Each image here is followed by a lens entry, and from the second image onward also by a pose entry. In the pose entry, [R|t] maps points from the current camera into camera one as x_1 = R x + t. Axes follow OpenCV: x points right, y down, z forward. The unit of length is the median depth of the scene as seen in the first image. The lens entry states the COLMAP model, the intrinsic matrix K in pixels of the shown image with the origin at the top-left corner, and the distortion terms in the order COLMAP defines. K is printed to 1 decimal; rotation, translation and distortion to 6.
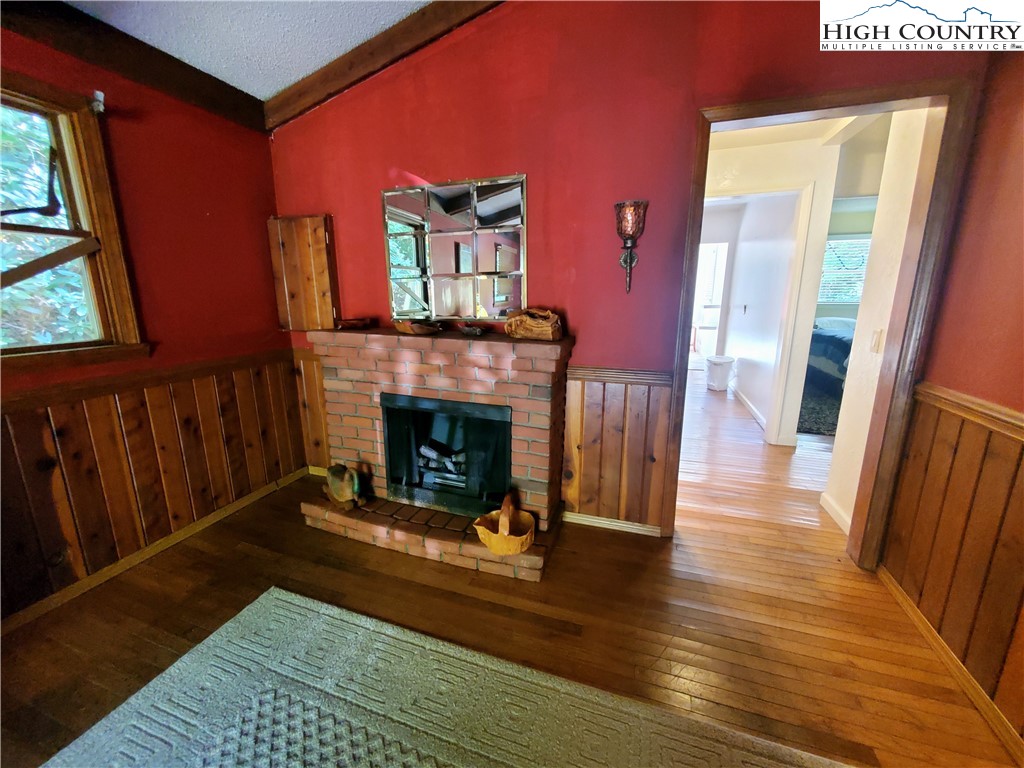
lens RADIAL K [[406.3, 0, 510.1], [0, 406.3, 380.1], [0, 0, 1]] dist [0.000991, -0.000176]
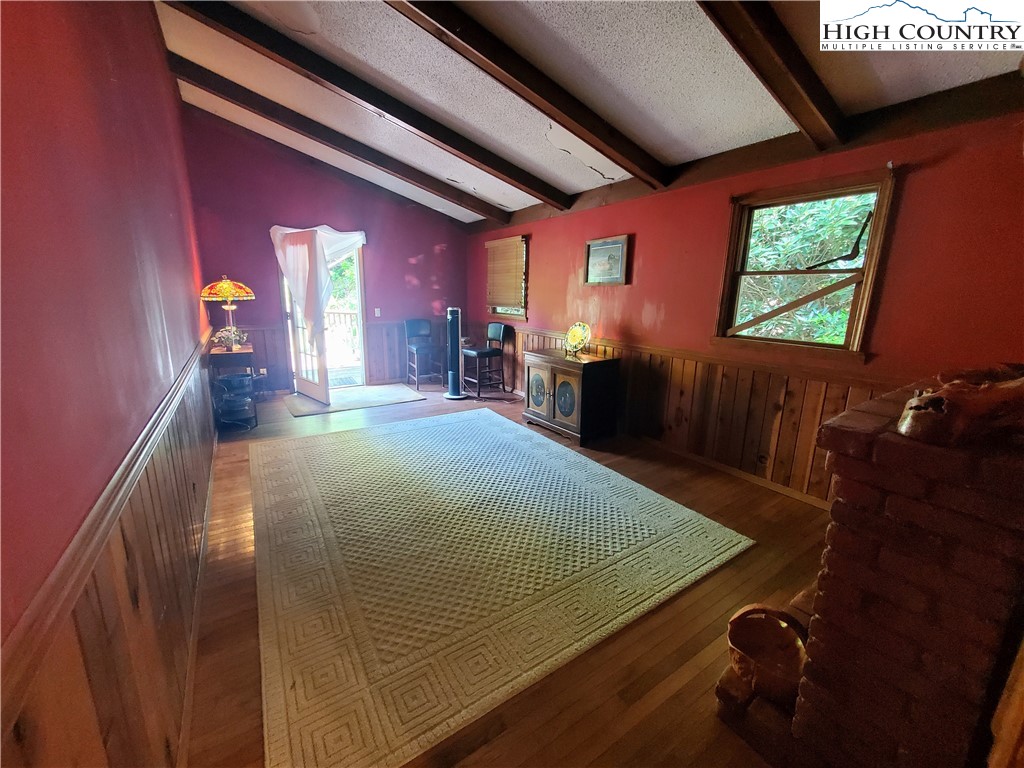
lens RADIAL K [[406.3, 0, 510.1], [0, 406.3, 380.1], [0, 0, 1]] dist [0.000991, -0.000176]
pose [[-0.616384, 0.154635, -0.772113, 0.852700], [-0.186670, 0.923885, 0.334051, -0.257810], [0.765000, 0.350035, -0.540602, 0.994070]]
